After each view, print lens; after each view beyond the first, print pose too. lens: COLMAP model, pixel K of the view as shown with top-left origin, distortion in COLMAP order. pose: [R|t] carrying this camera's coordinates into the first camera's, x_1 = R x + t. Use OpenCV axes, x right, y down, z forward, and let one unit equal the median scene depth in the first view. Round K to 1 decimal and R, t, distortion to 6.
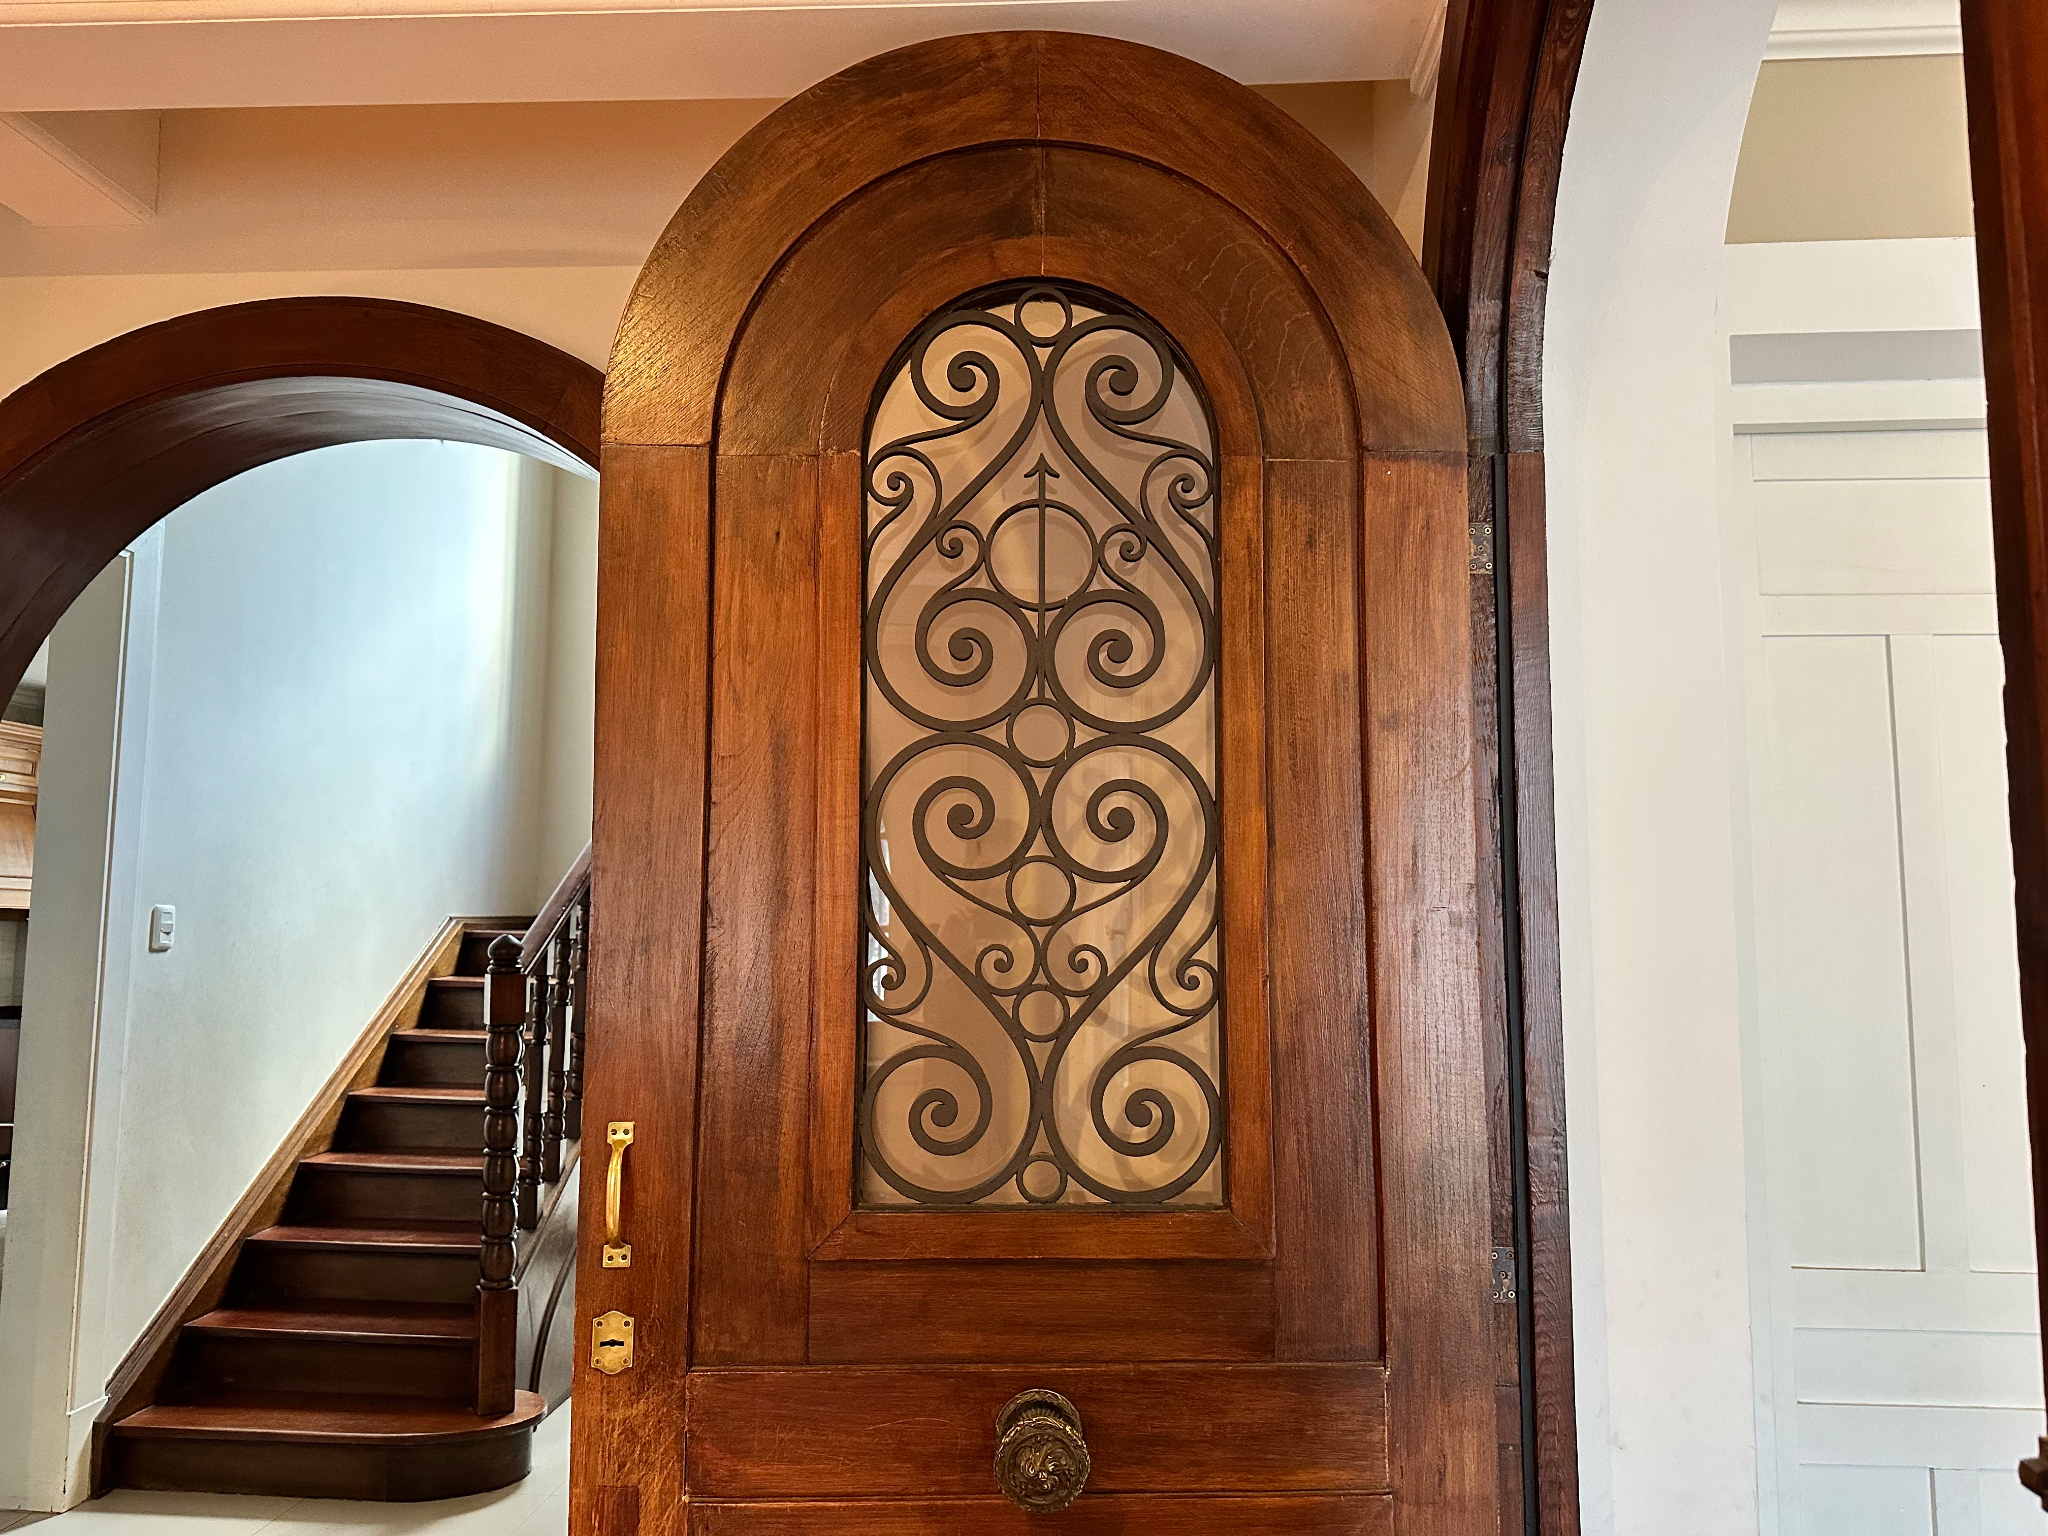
lens RADIAL K [[1434.3, 0, 1024.3], [0, 1434.3, 781.7], [0, 0, 1]] dist [0.048161, -0.046181]
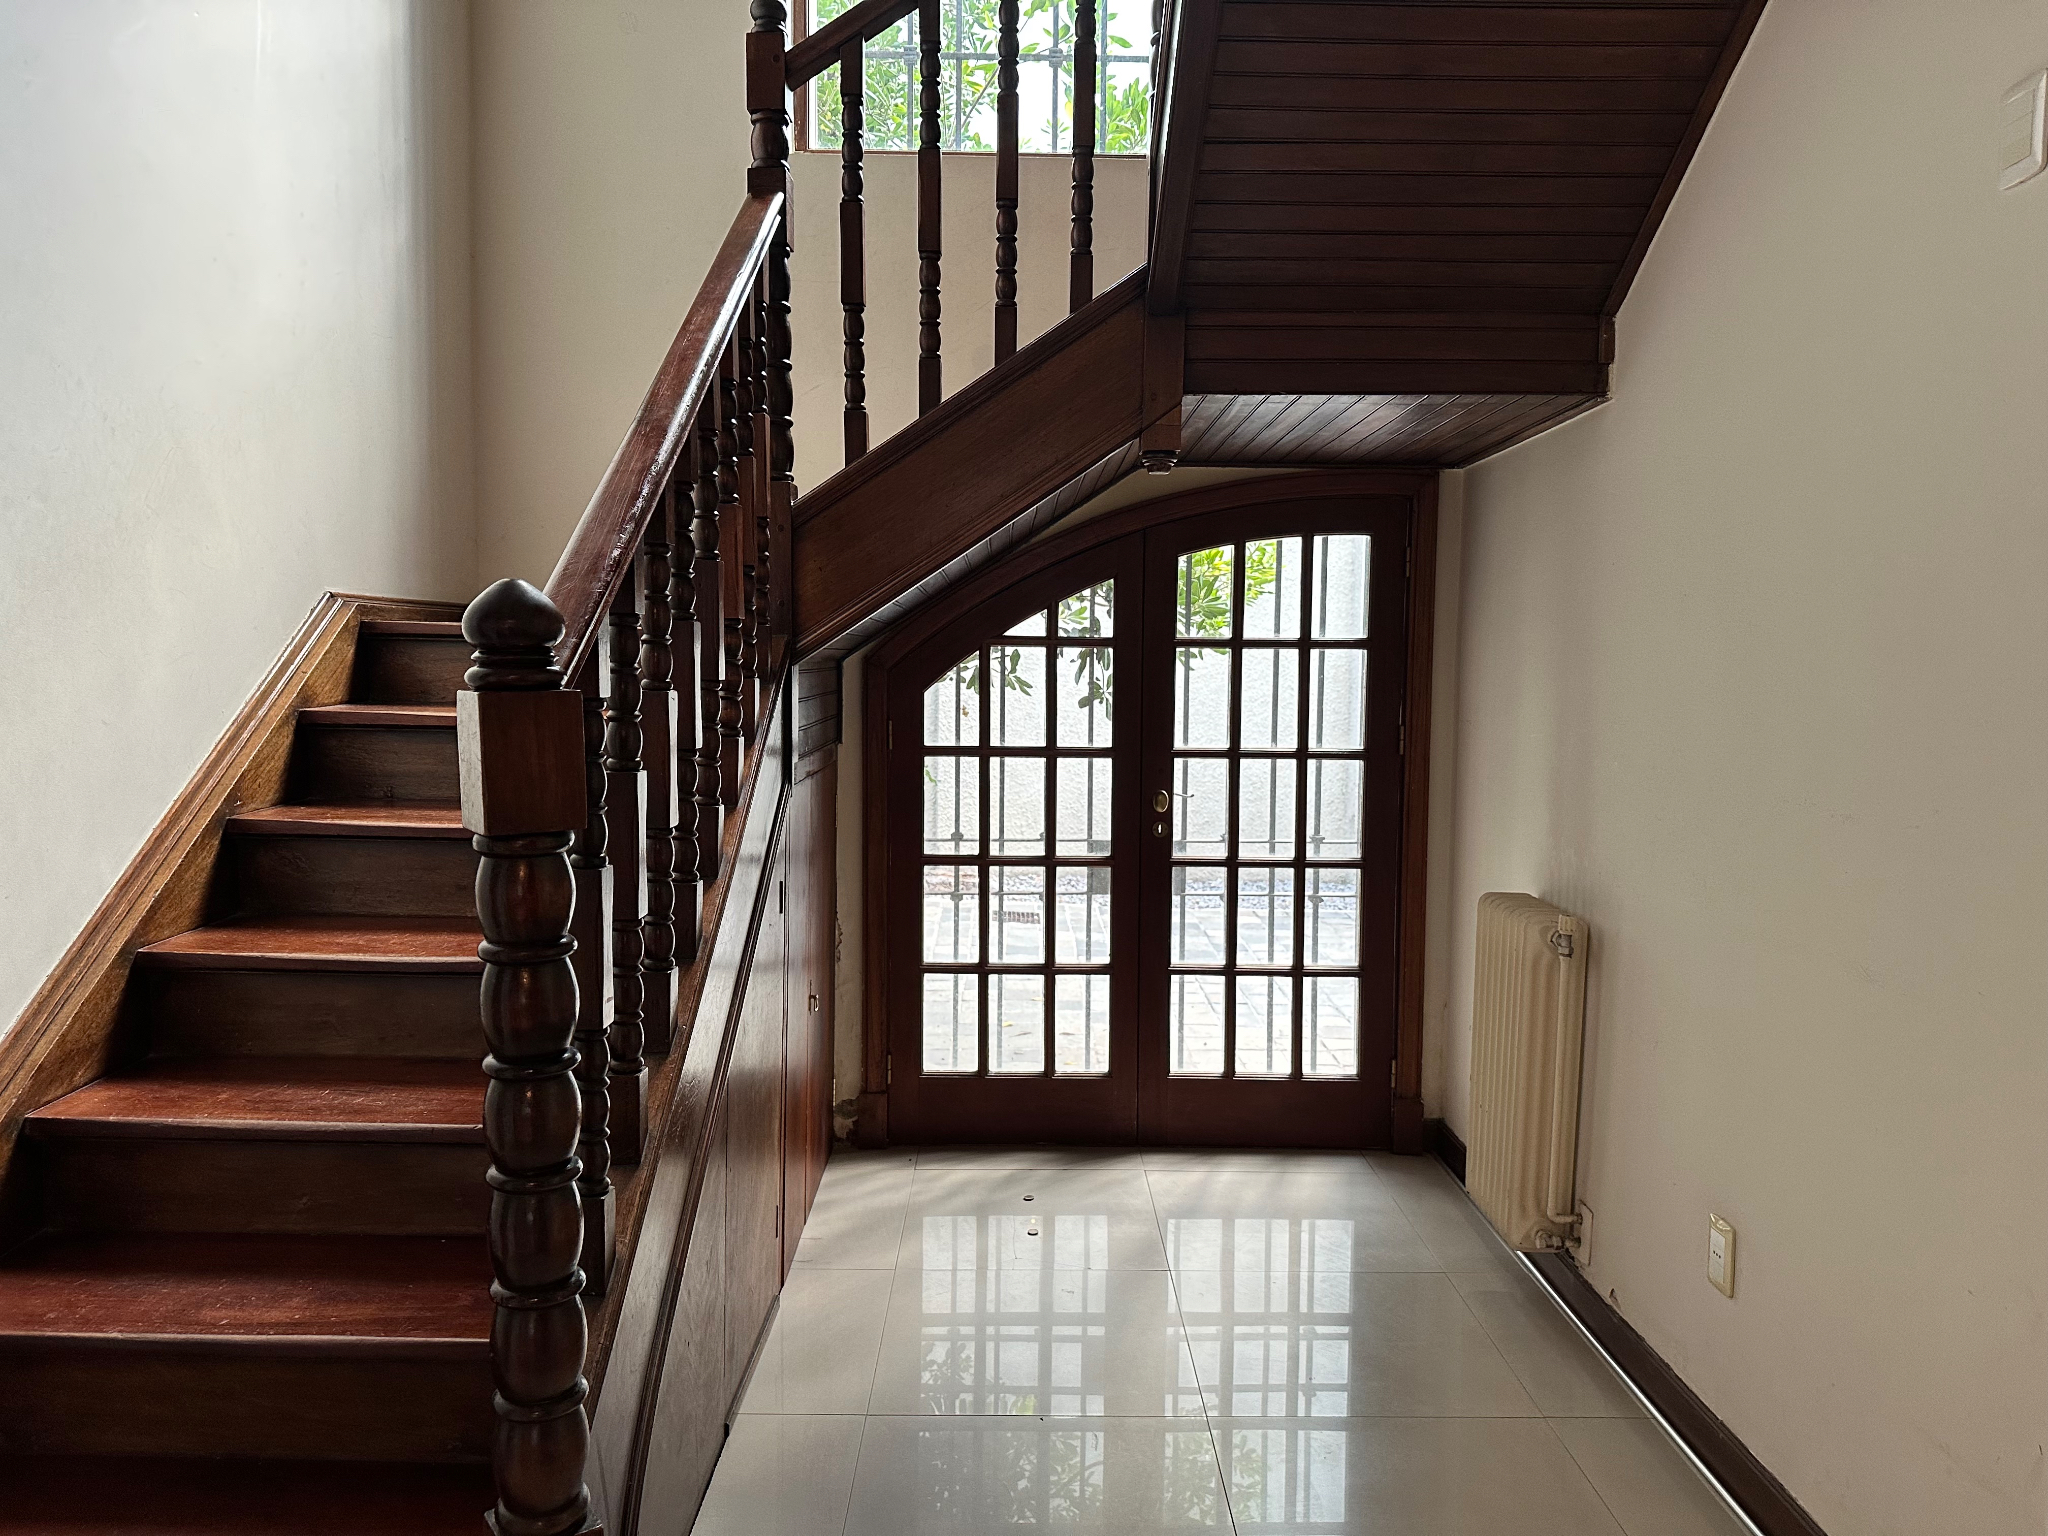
lens RADIAL K [[1434.3, 0, 1035.3], [0, 1434.3, 770.2], [0, 0, 1]] dist [0.048161, -0.046181]
pose [[0.996791, -0.001646, 0.080034, -0.209494], [-0.012229, 0.984923, 0.172562, 0.072079], [-0.079111, -0.172987, 0.981742, 0.512992]]
